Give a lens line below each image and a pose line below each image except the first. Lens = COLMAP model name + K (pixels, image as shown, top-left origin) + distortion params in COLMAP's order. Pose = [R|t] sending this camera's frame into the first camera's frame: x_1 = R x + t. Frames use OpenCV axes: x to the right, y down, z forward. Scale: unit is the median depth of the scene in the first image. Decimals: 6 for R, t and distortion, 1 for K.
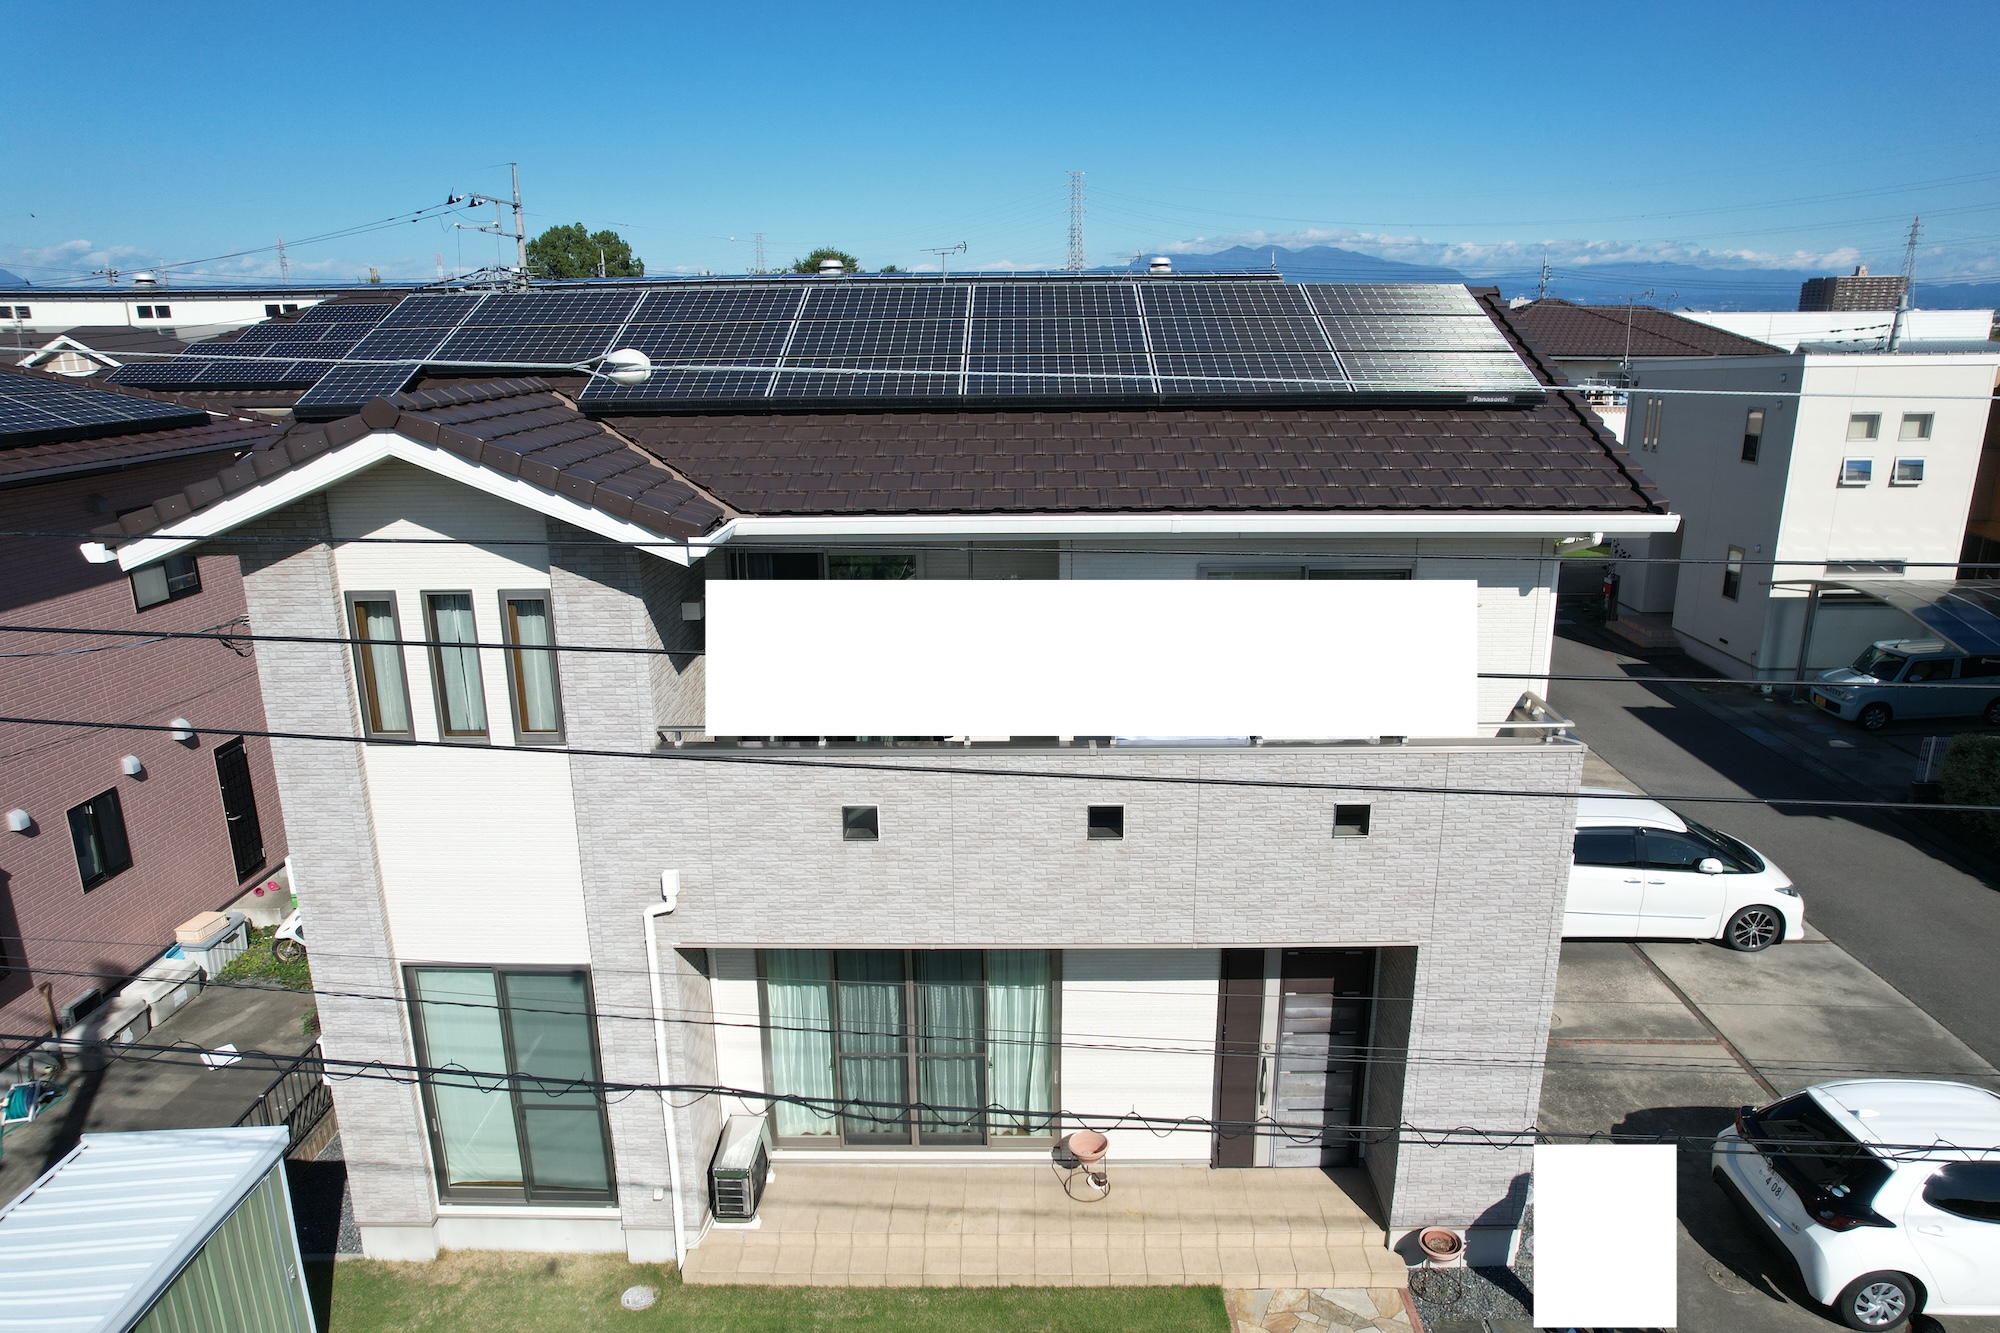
lens RADIAL K [[1244.3, 0, 1009.3], [0, 1244.3, 664.9], [0, 0, 1]] dist [-0.094228, 0.005831]
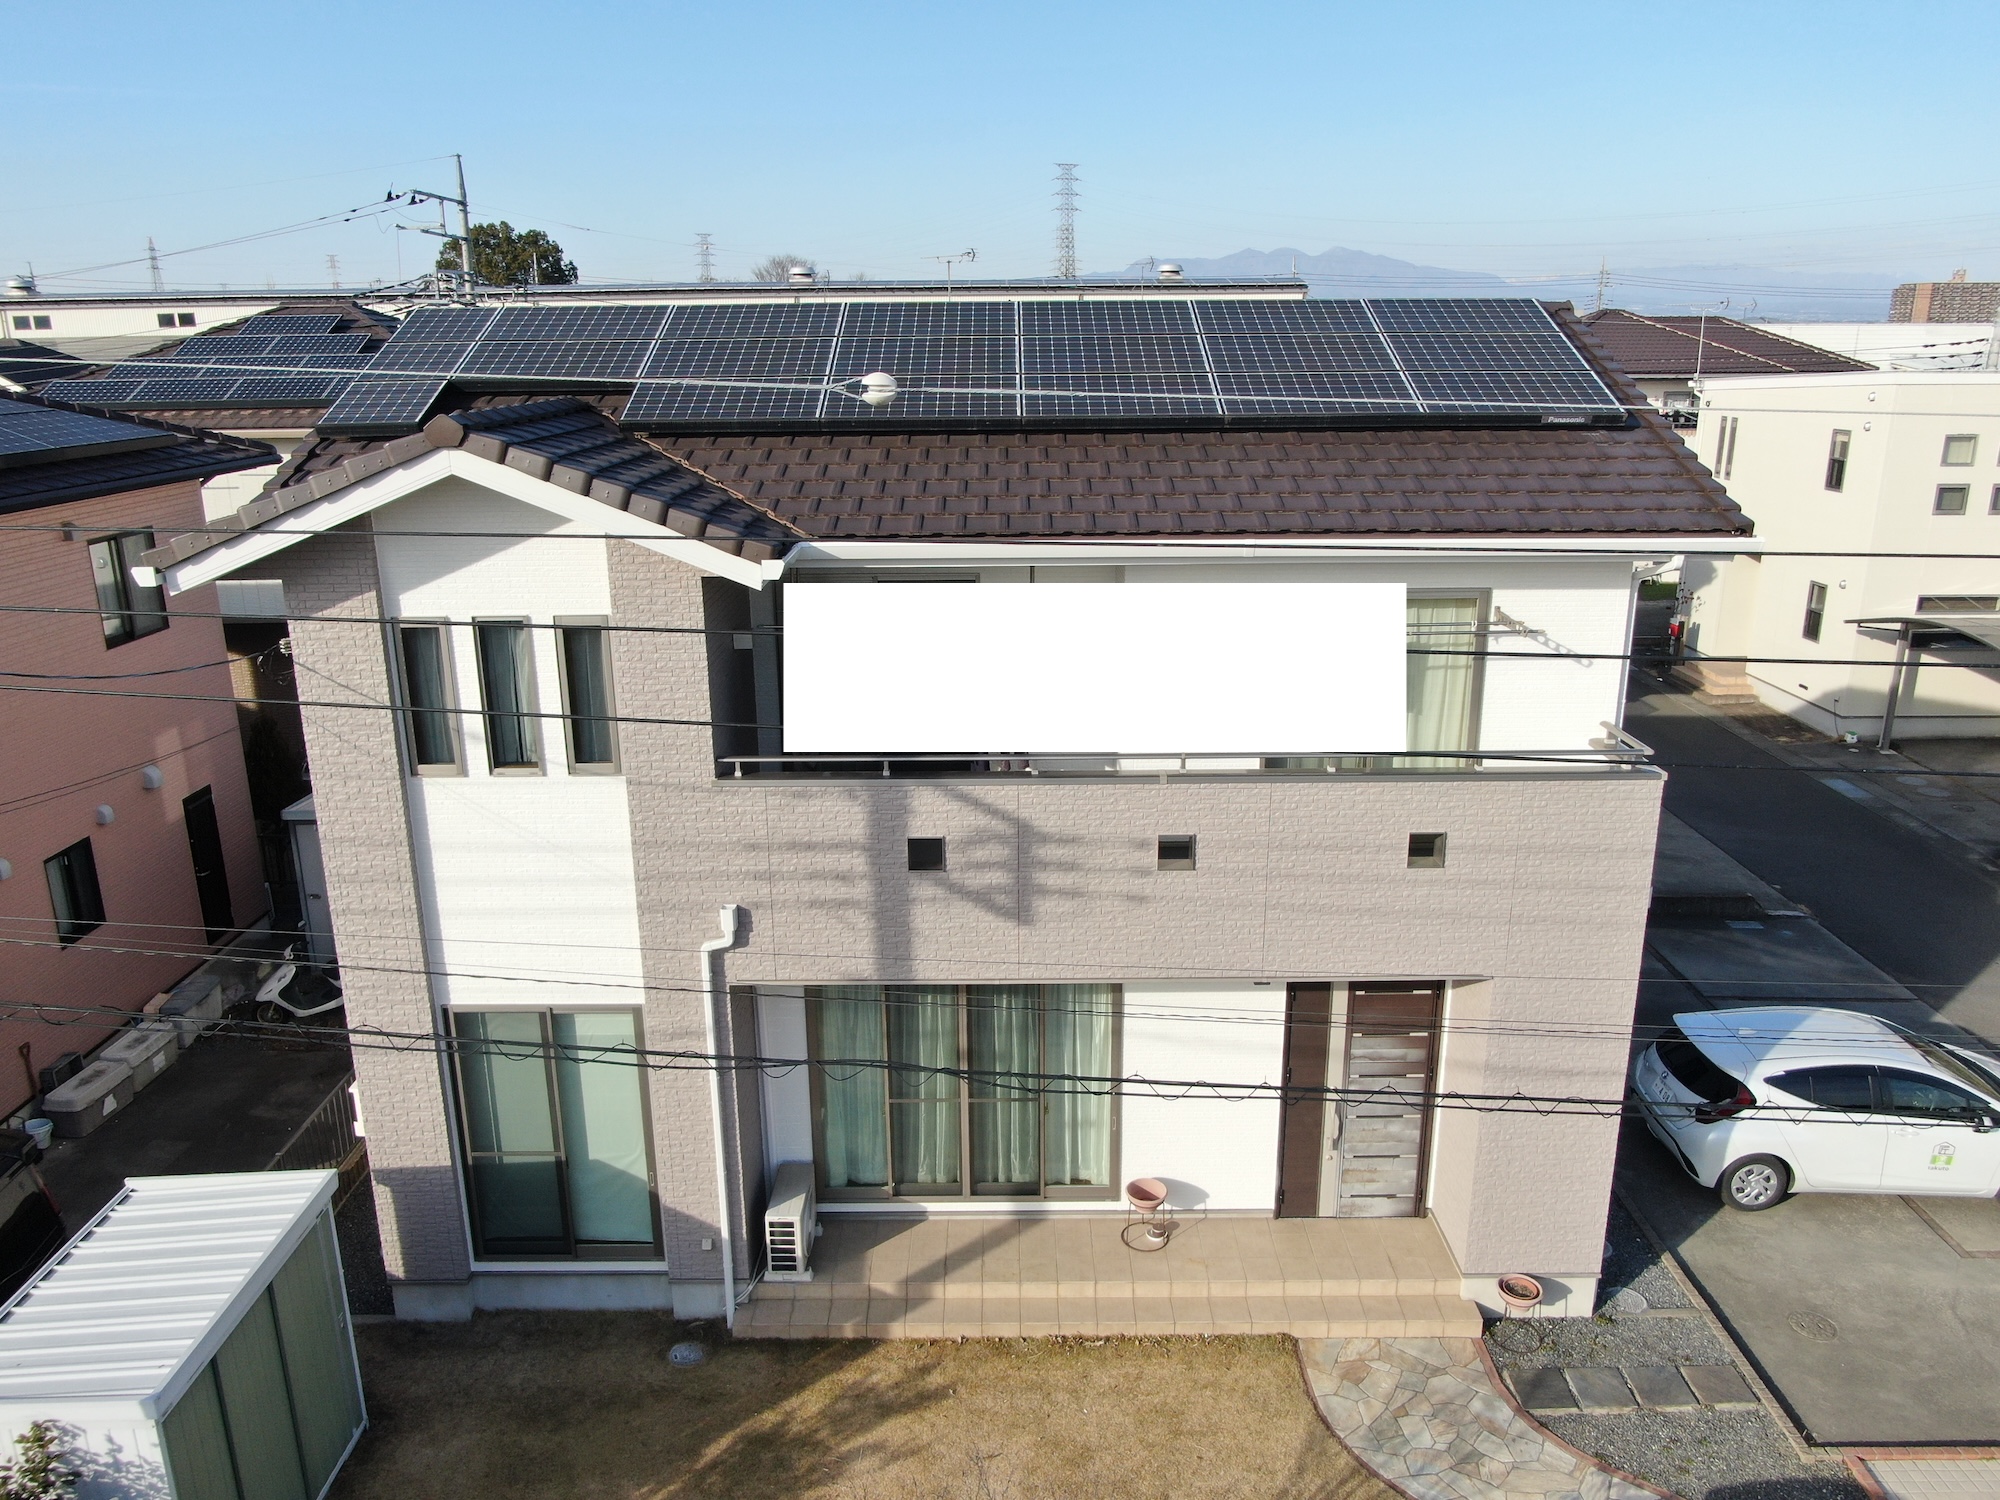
lens RADIAL K [[1413.4, 0, 997.0], [0, 1413.4, 749.4], [0, 0, 1]] dist [-0.066709, -0.020315]
pose [[0.999976, -0.002320, 0.006557, -0.063303], [0.002209, 0.999855, 0.016881, 0.023701], [-0.006596, -0.016866, 0.999836, -0.102293]]
